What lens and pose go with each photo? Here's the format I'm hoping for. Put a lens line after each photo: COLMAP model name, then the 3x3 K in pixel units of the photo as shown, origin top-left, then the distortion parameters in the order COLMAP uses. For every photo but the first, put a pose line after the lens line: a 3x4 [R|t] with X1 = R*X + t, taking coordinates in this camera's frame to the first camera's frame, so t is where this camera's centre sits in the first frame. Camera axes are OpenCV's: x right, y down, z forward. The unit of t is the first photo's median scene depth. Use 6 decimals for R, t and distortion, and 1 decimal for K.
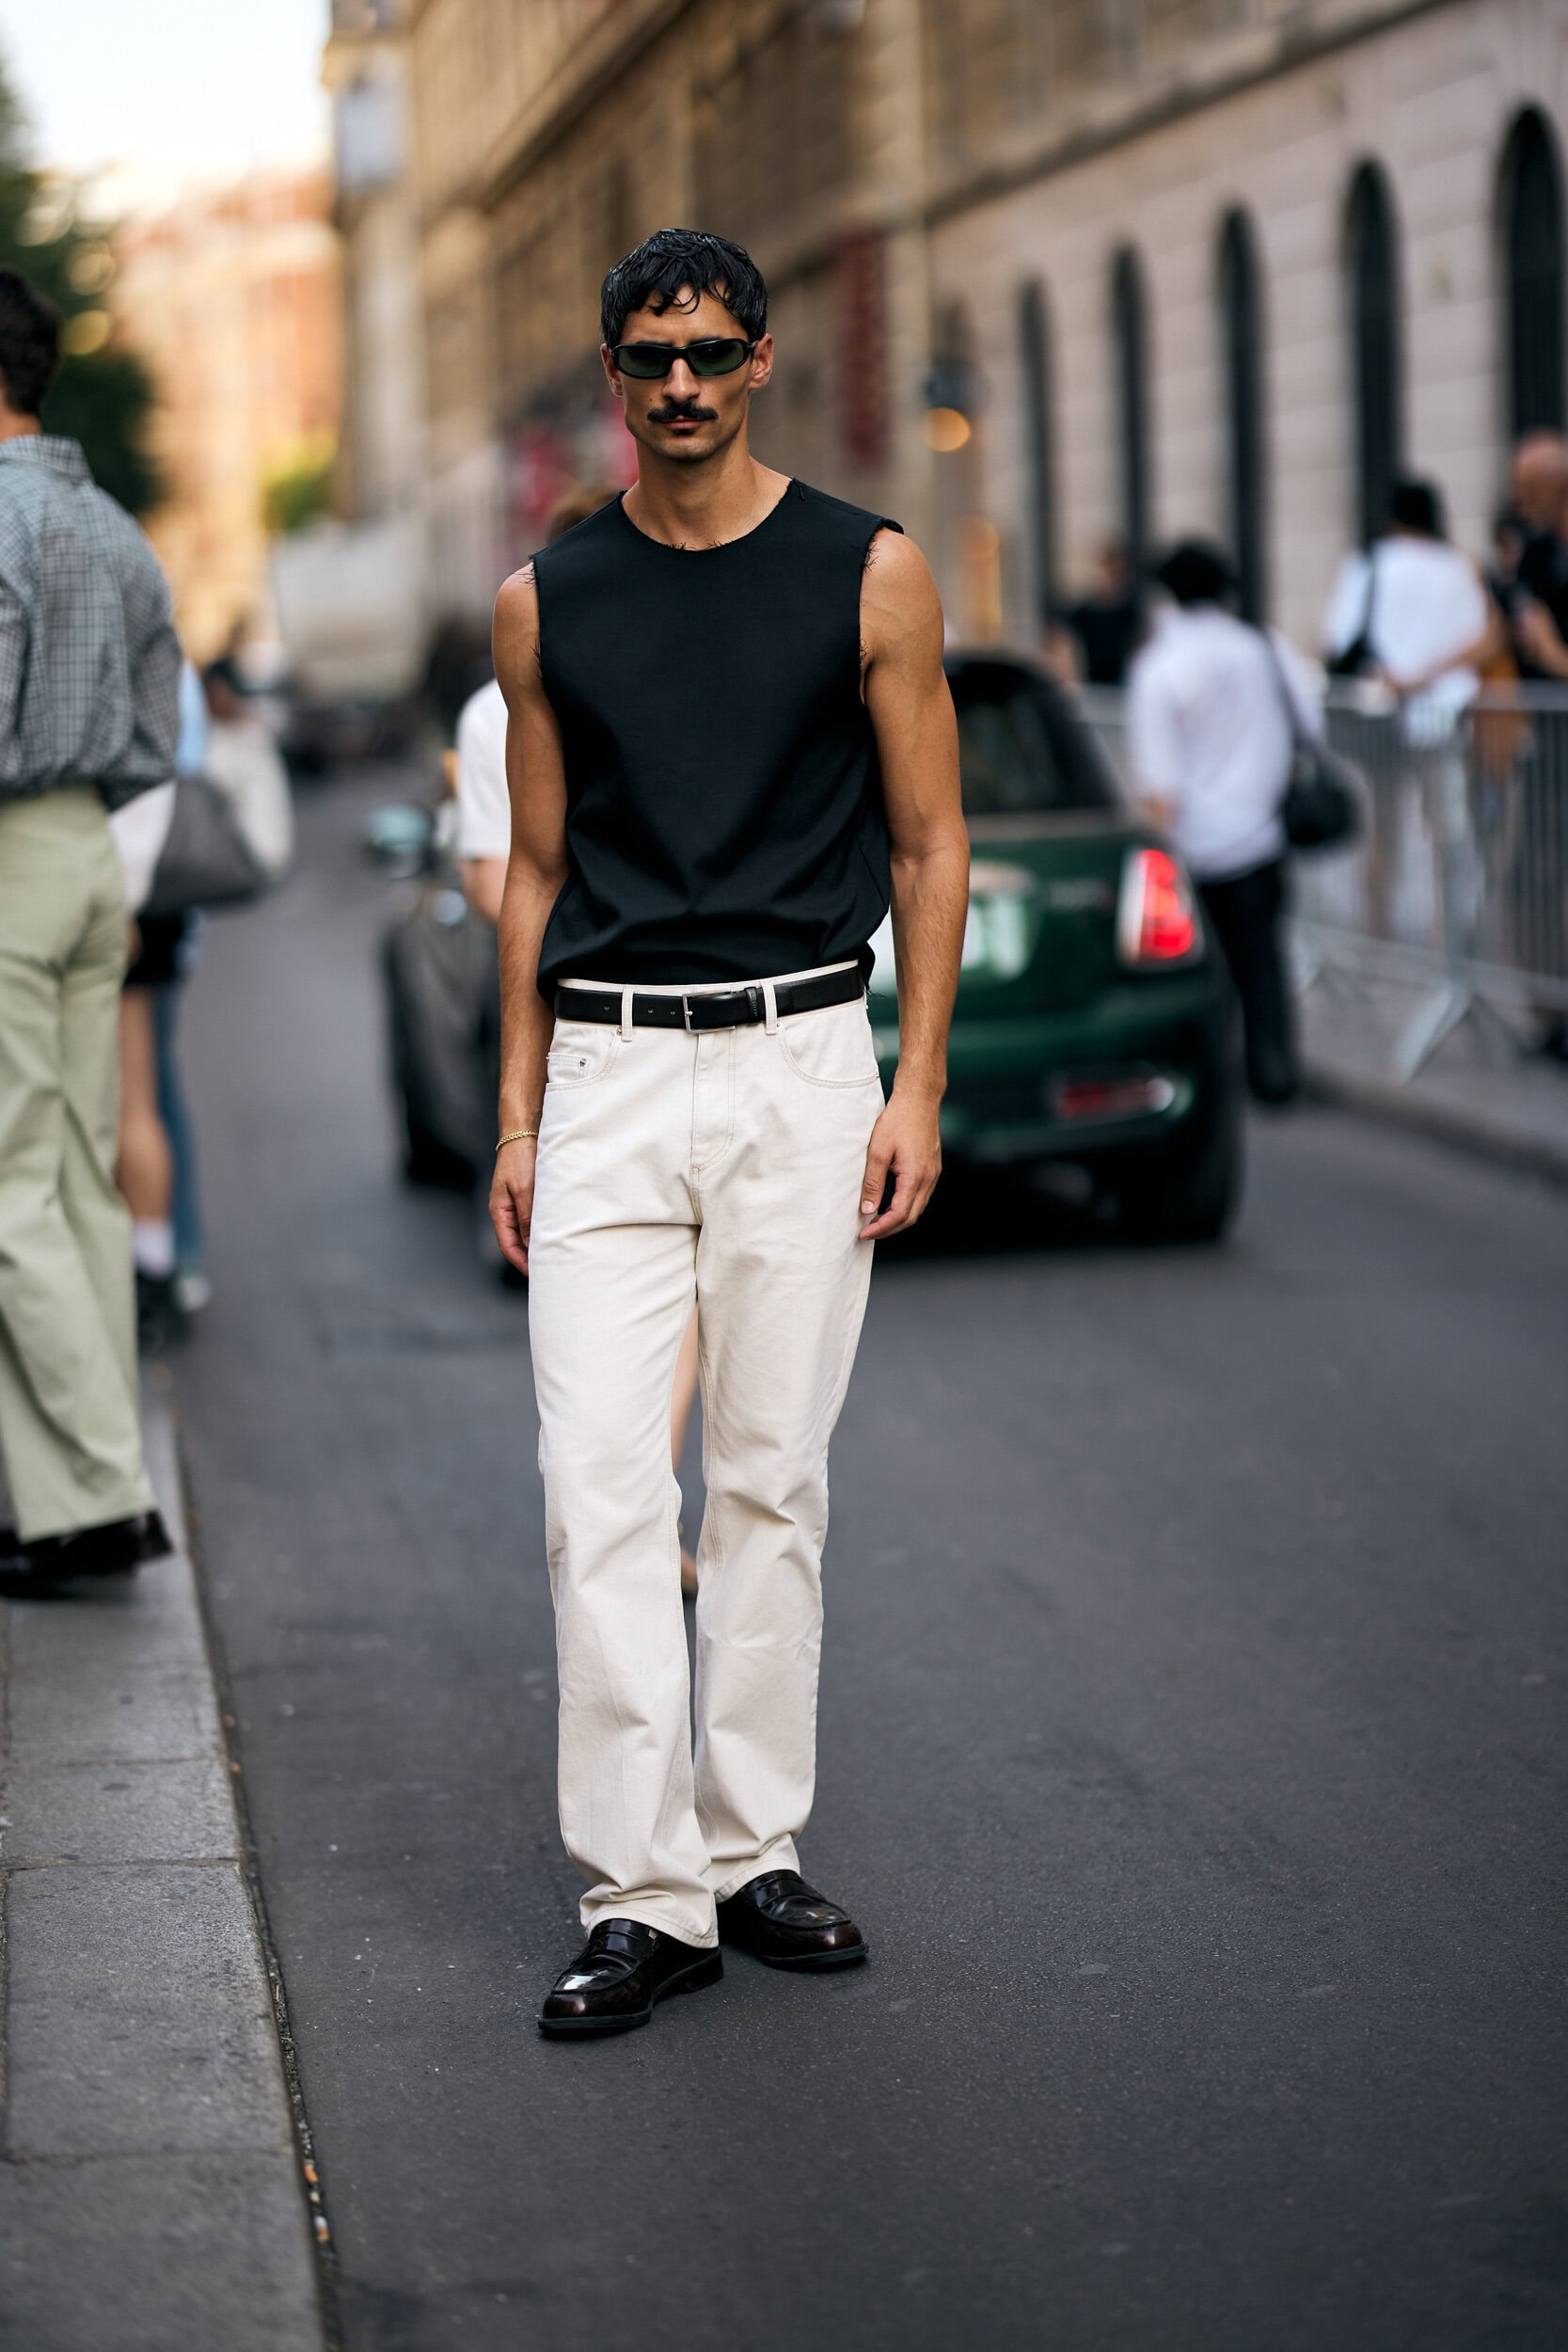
lens RADIAL K [[5772.2, 0, 777.7], [0, 5772.2, 1159.7], [0, 0, 1]] dist [0.025838, 0.000000]
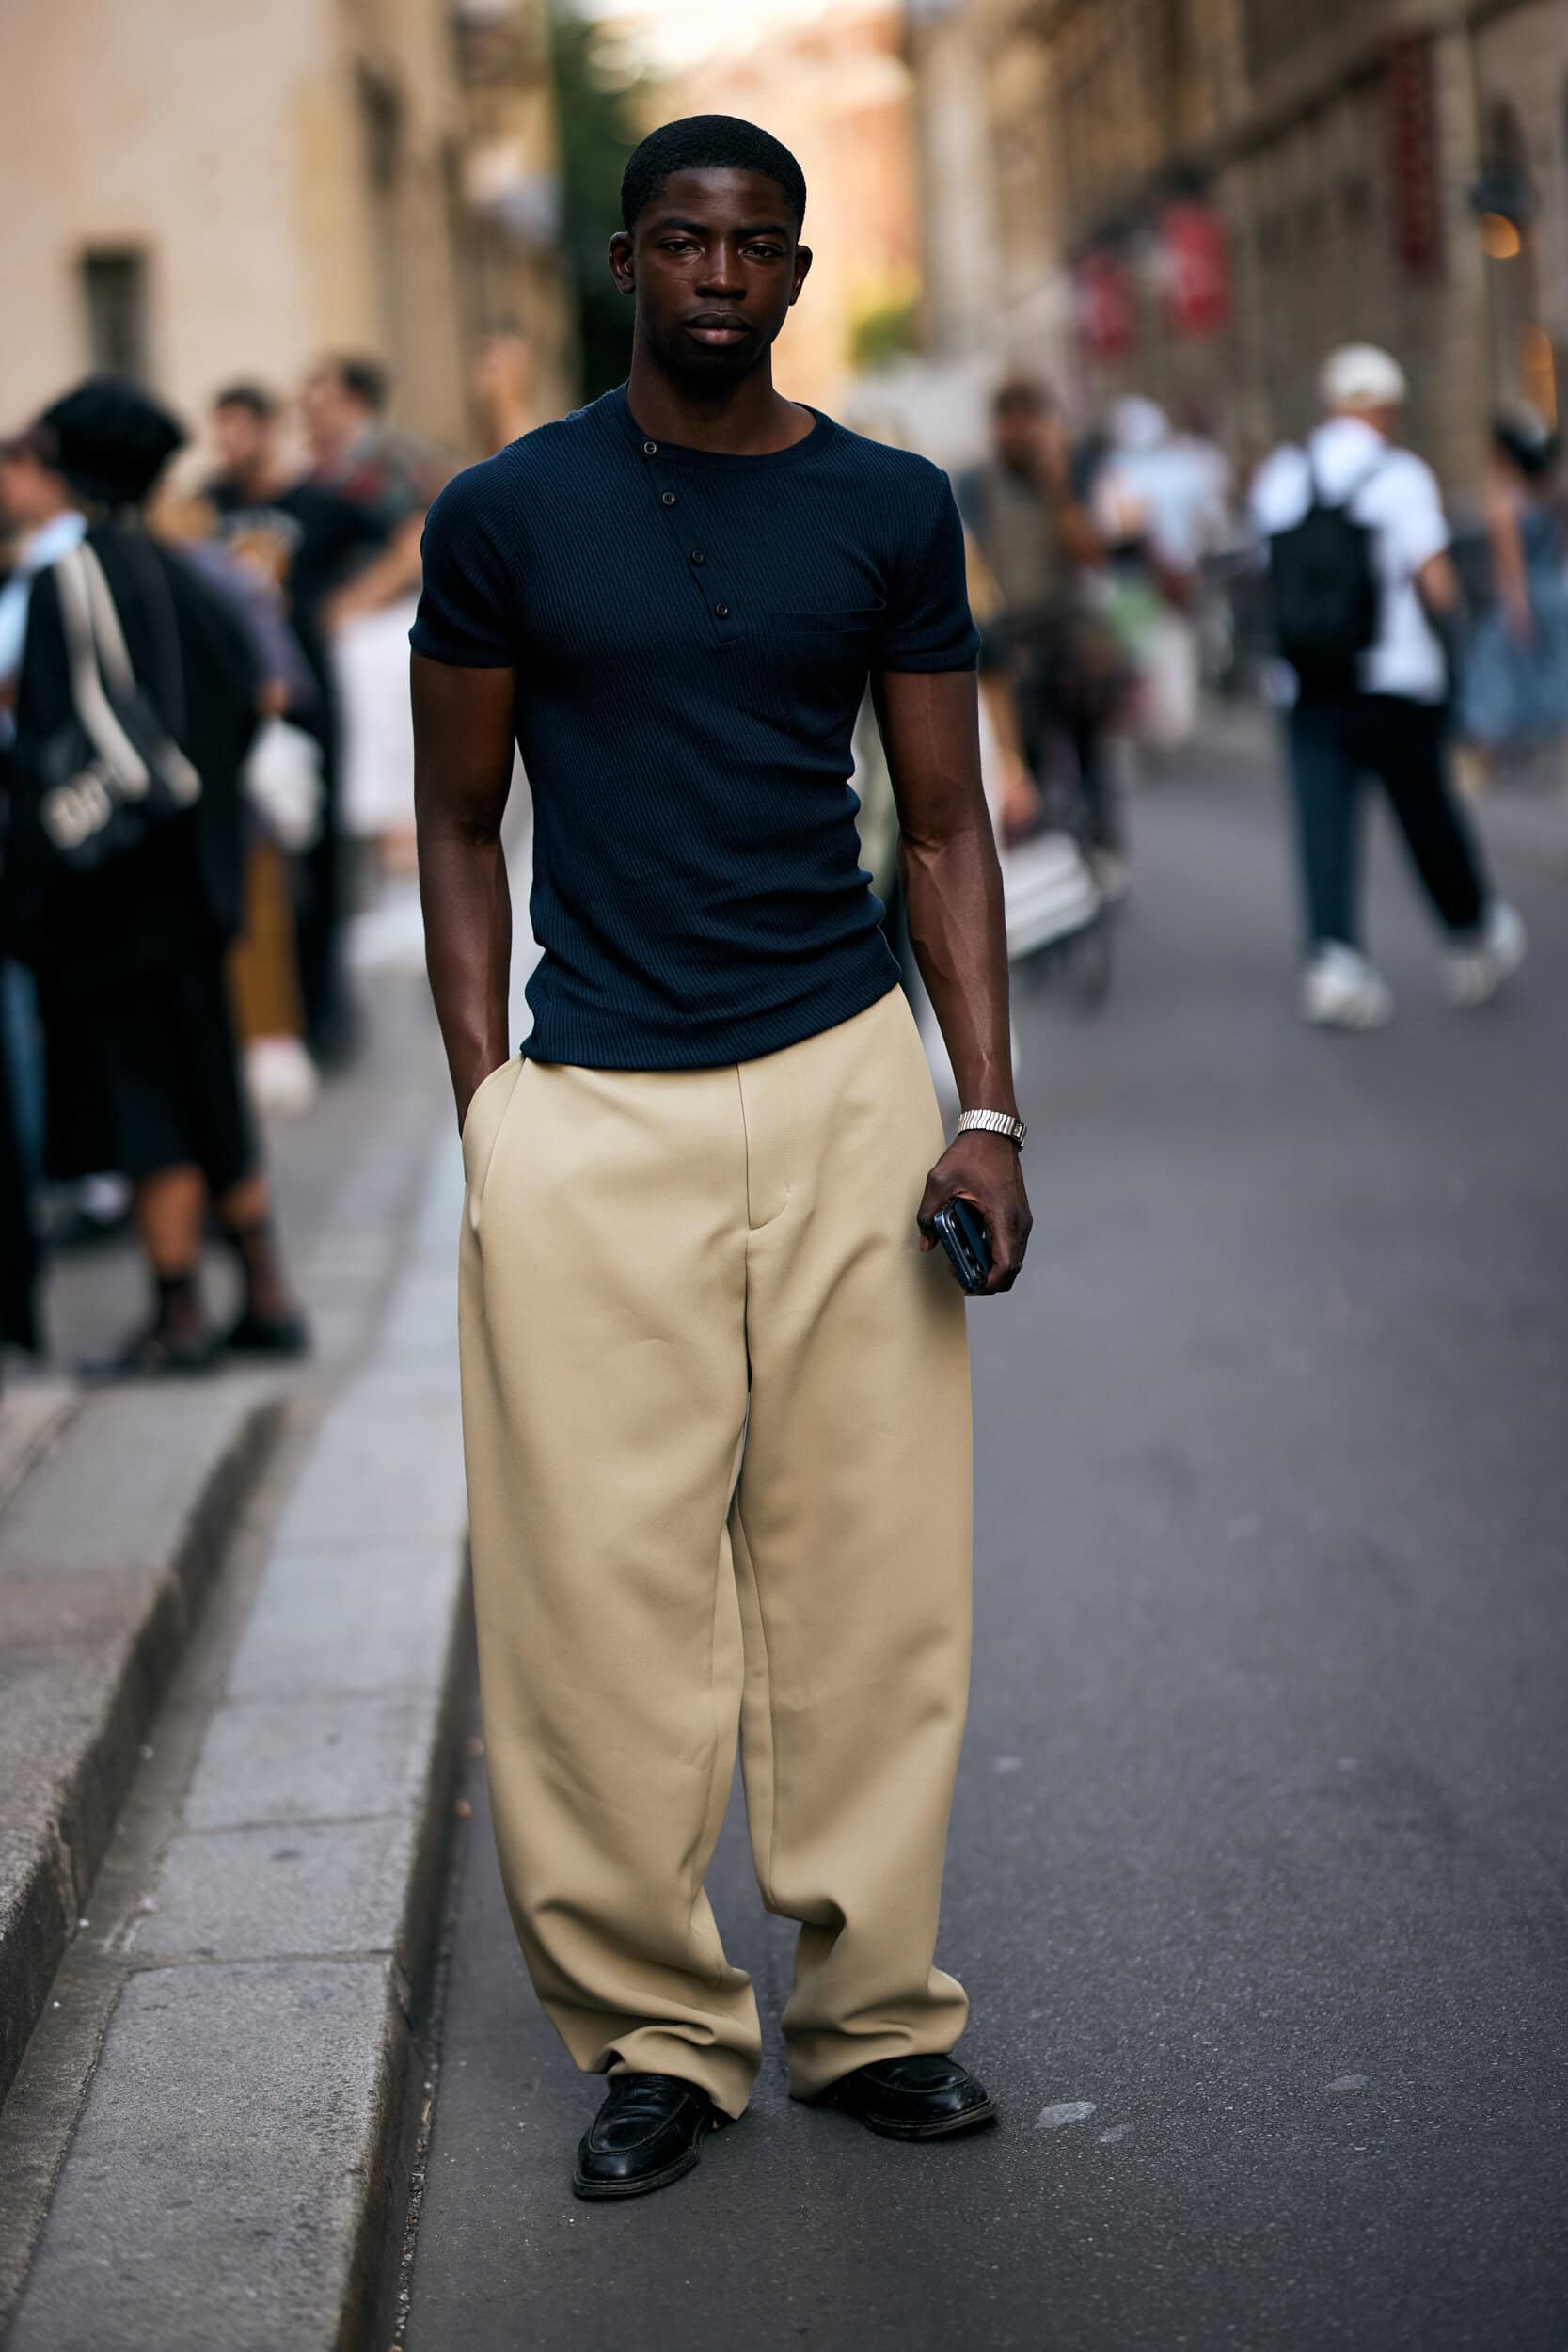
lens RADIAL K [[5772.2, 0, 797.7], [0, 5772.2, 1157.2], [0, 0, 1]] dist [0.025838, 0.000000]
pose [[0.993994, -0.030230, -0.105176, 0.048752], [0.033288, 0.999069, 0.027448, -0.016478], [0.104249, -0.030784, 0.994075, 0.104908]]
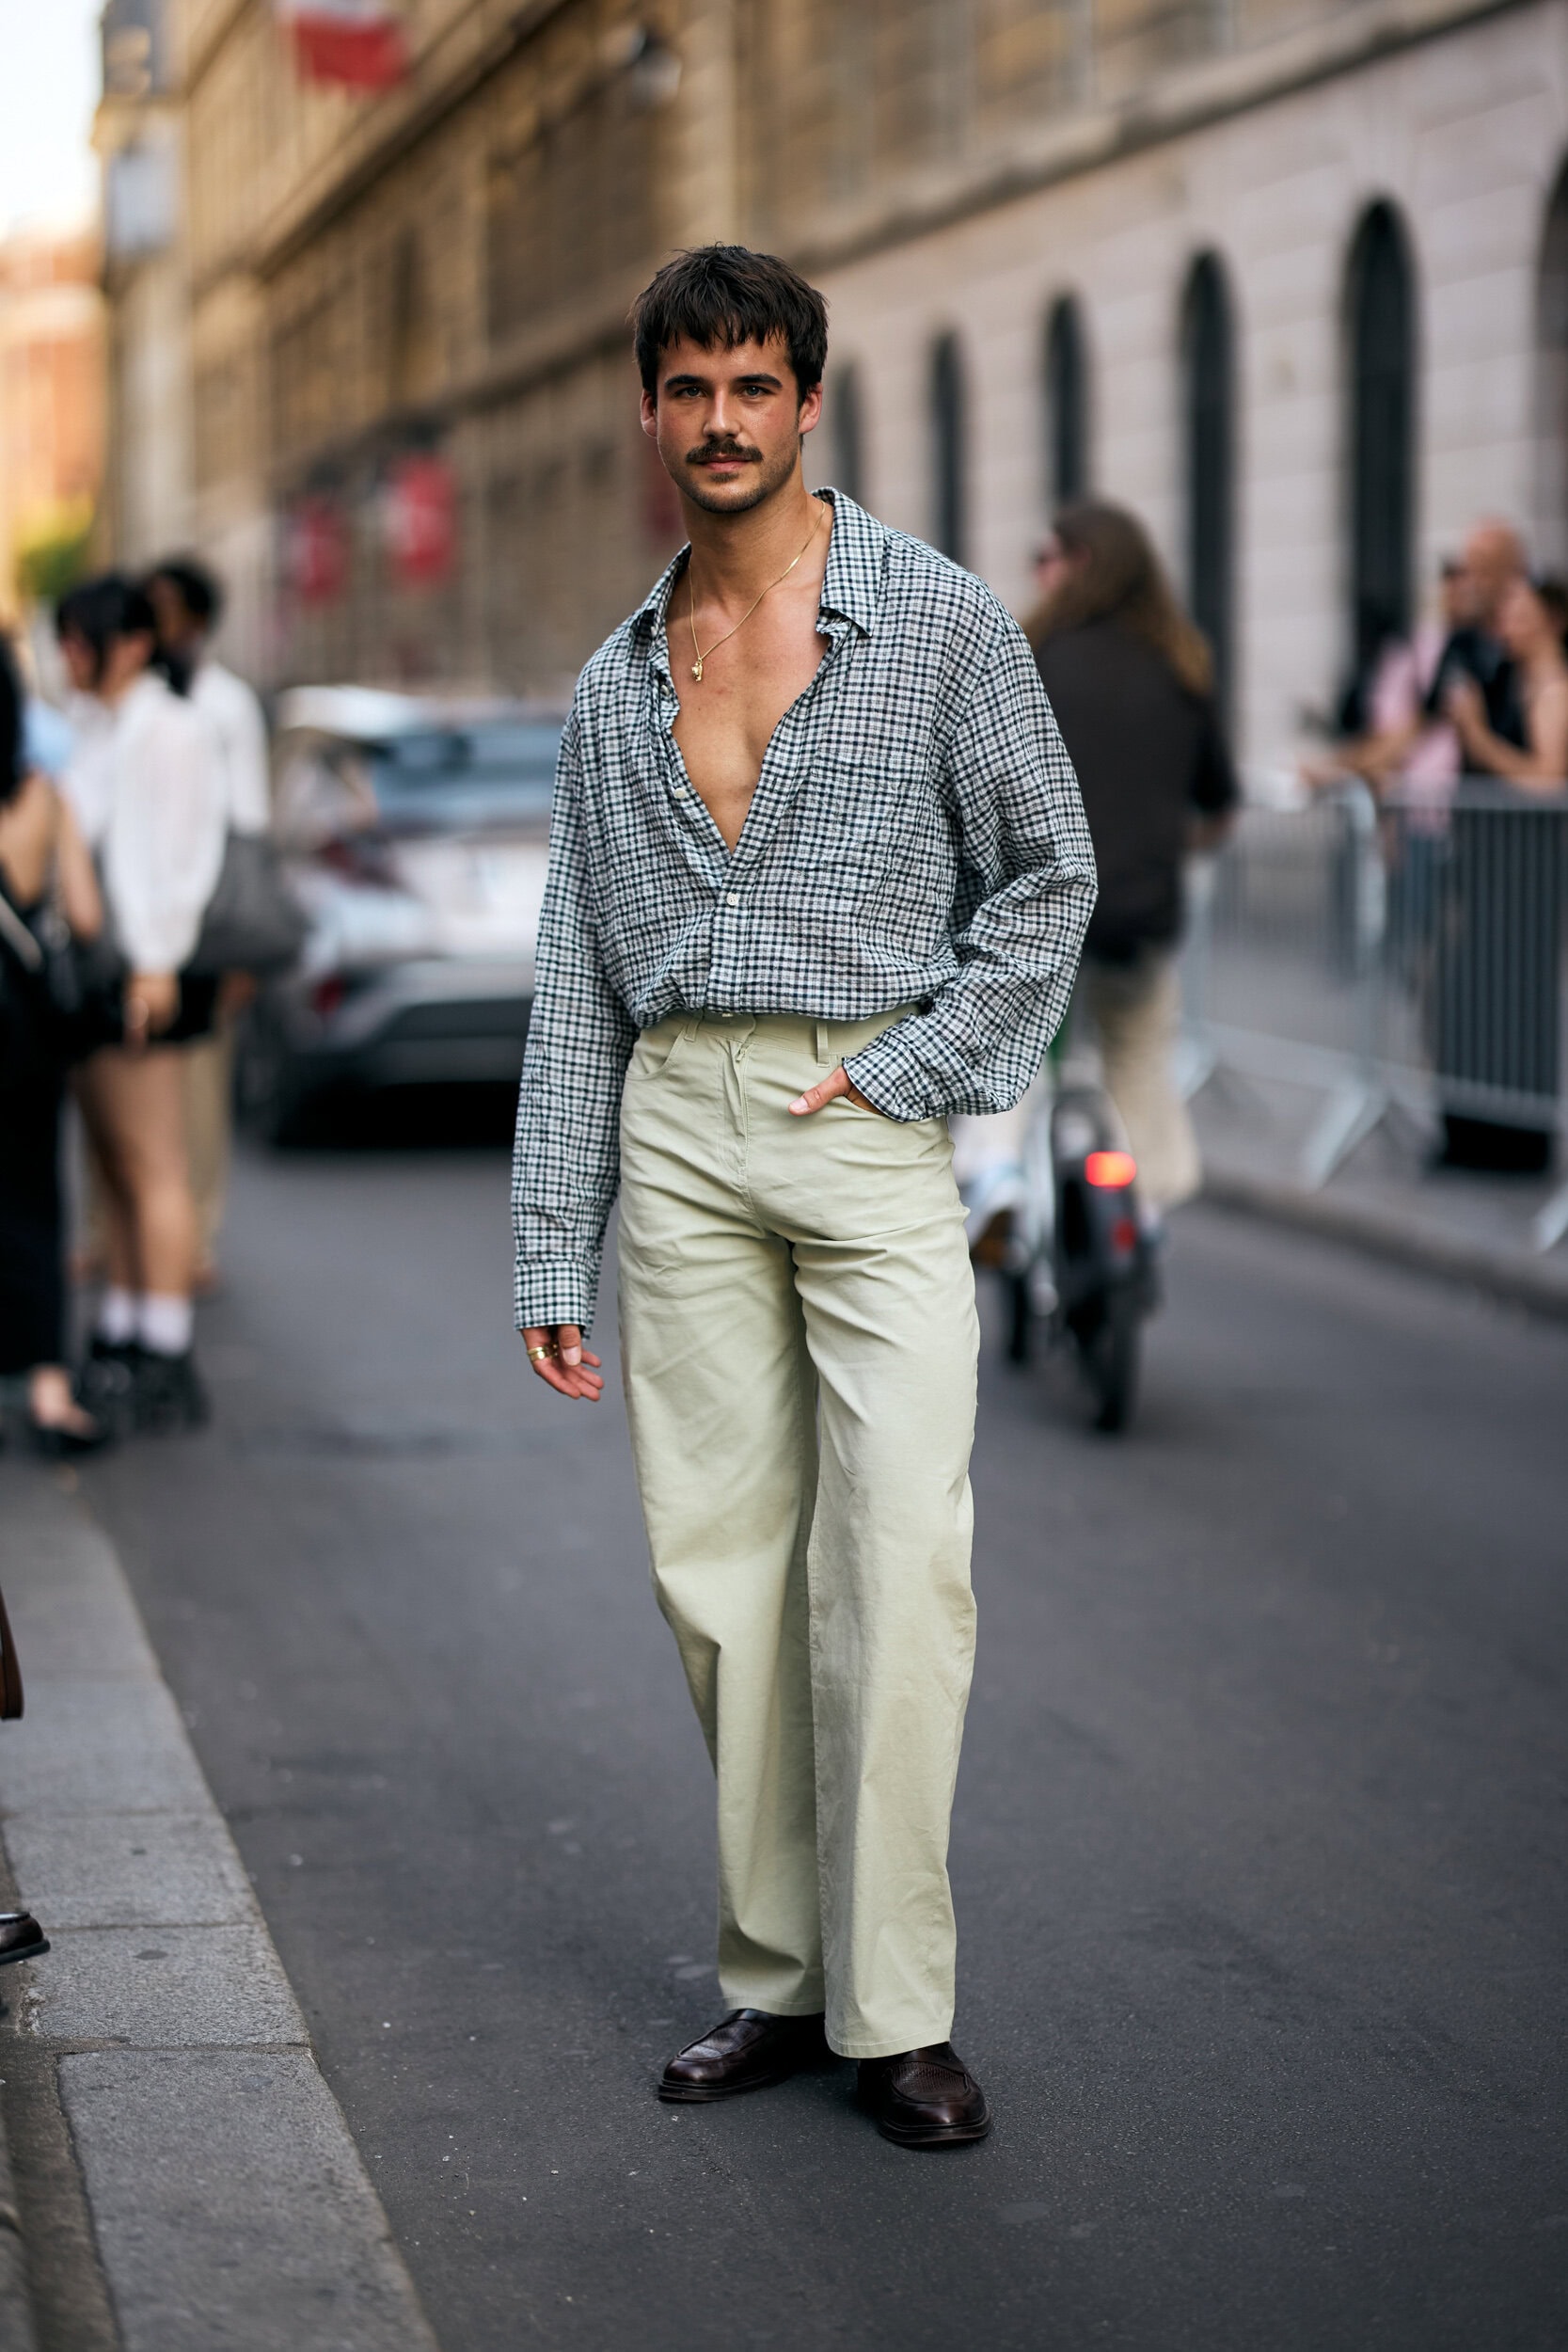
lens RADIAL K [[5772.2, 0, 795.7], [0, 5772.2, 1200.0], [0, 0, 1]] dist [0.025838, 0.000000]
pose [[0.998488, 0.023048, 0.049909, -0.050346], [-0.022649, 0.999707, -0.008544, -0.002728], [-0.050092, 0.007401, 0.998717, 0.078639]]
